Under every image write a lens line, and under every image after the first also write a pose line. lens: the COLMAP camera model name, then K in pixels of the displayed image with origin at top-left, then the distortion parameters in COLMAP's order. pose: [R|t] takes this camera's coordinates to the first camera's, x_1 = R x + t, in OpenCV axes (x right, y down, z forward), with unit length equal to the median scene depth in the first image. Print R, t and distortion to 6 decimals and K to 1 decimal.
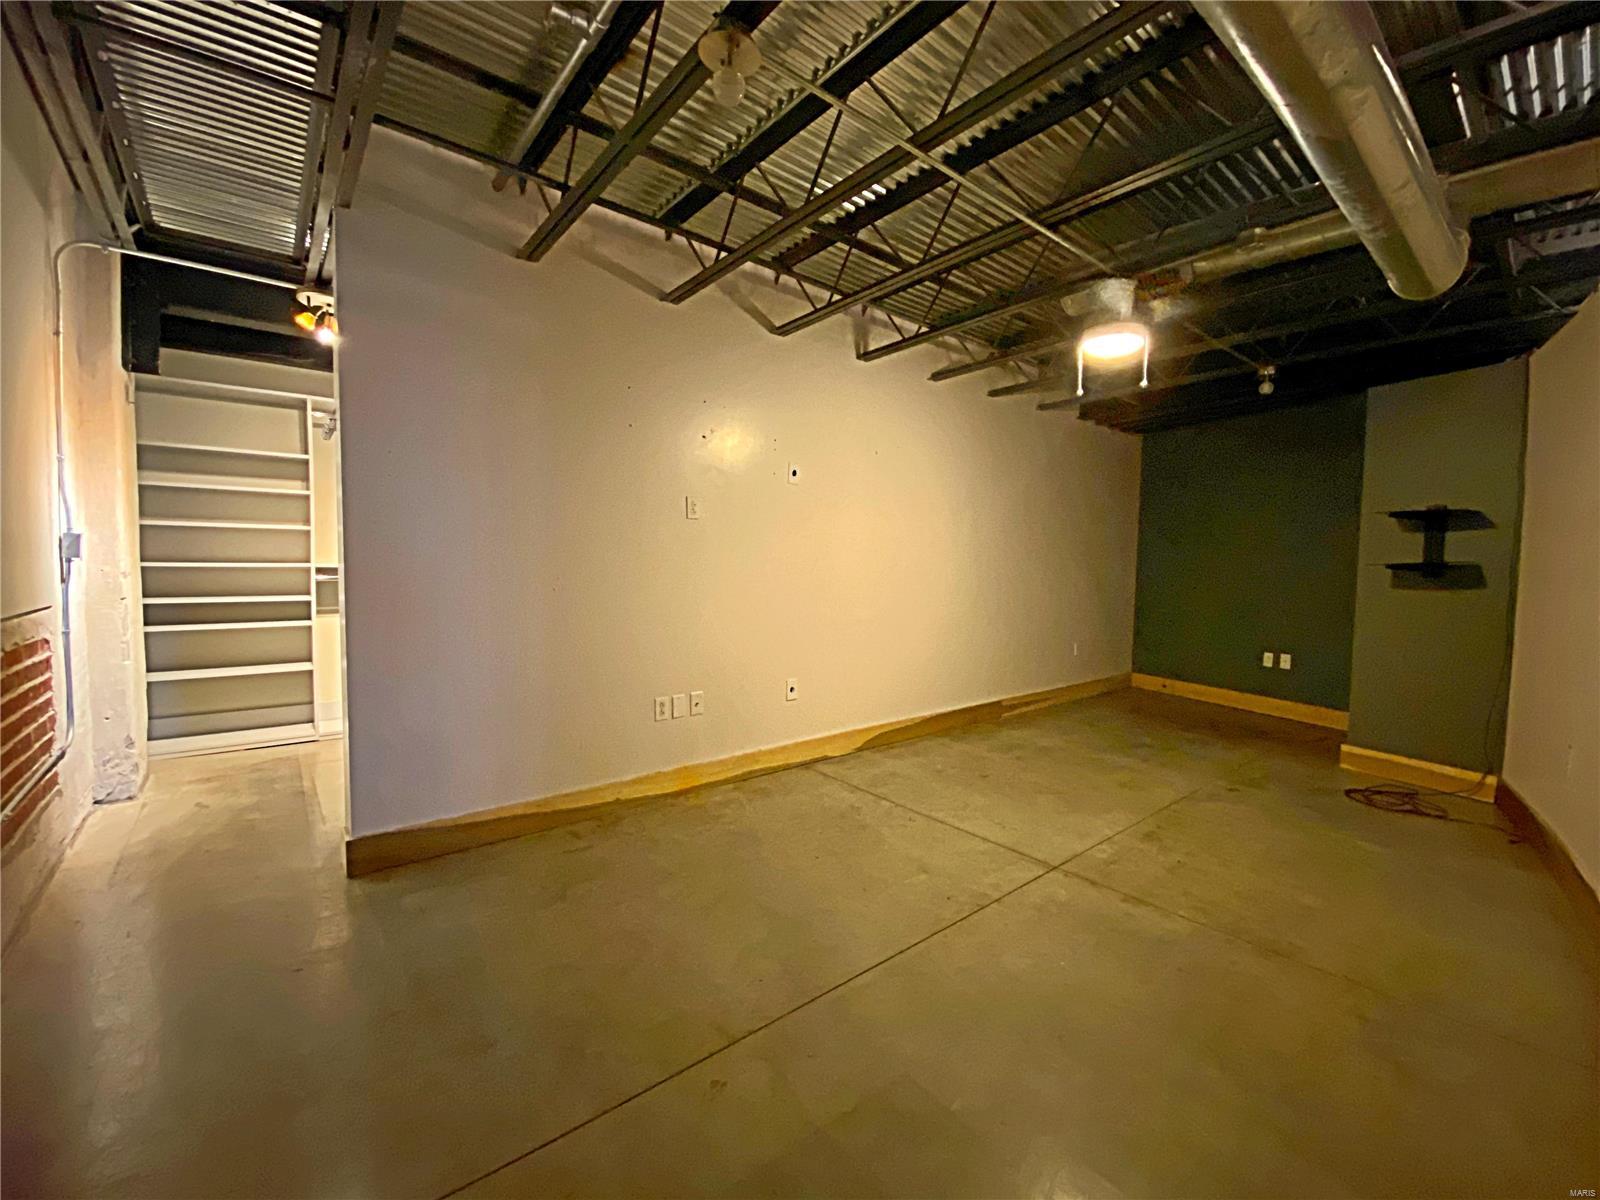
lens RADIAL K [[649.6, 0, 791.8], [0, 649.6, 595.9], [0, 0, 1]] dist [-0.026055, -0.000495]
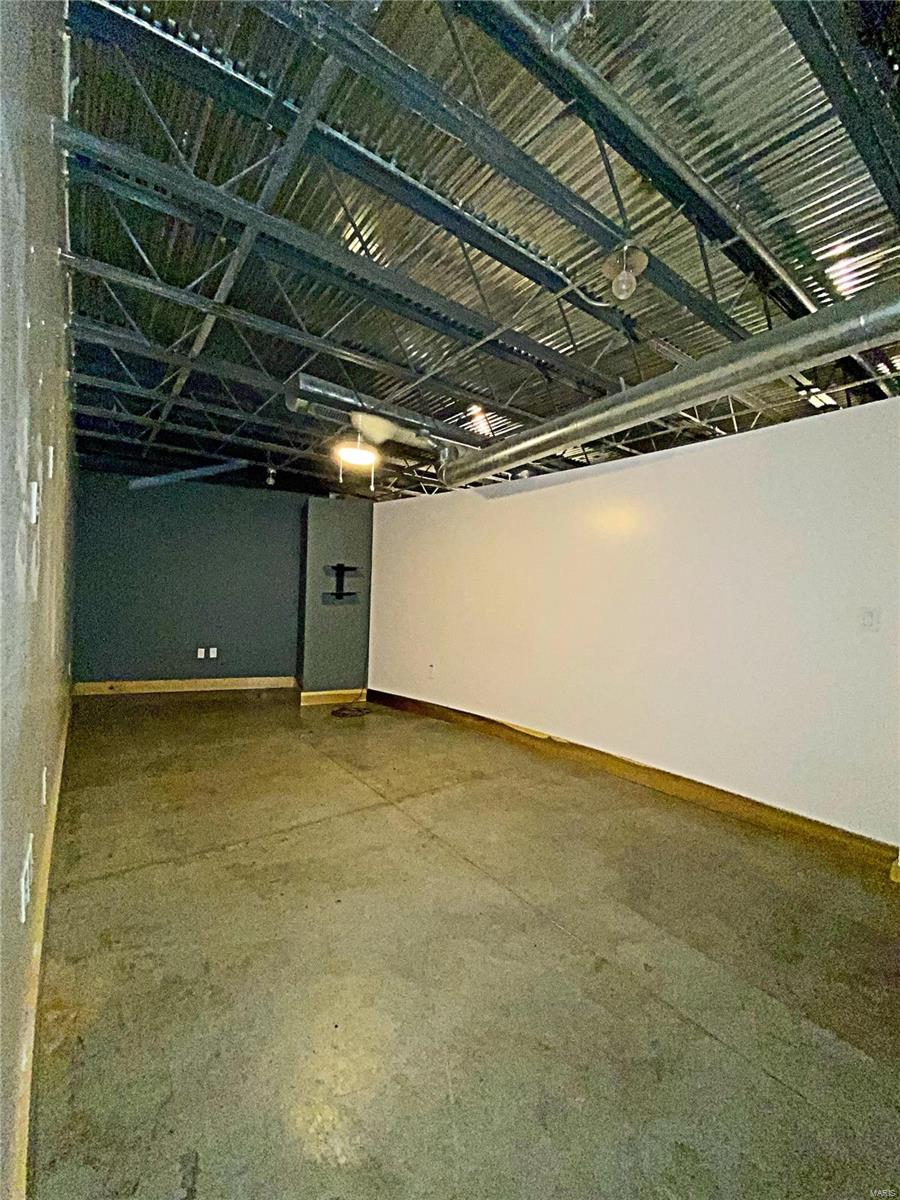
lens RADIAL K [[487.2, 0, 445.7], [0, 487.2, 601.4], [0, 0, 1]] dist [-0.026055, -0.000495]
pose [[0.012136, -0.031497, 0.999430, -0.555239], [0.023852, 0.999228, 0.031201, -0.063238], [-0.999642, 0.023459, 0.012877, 0.654834]]
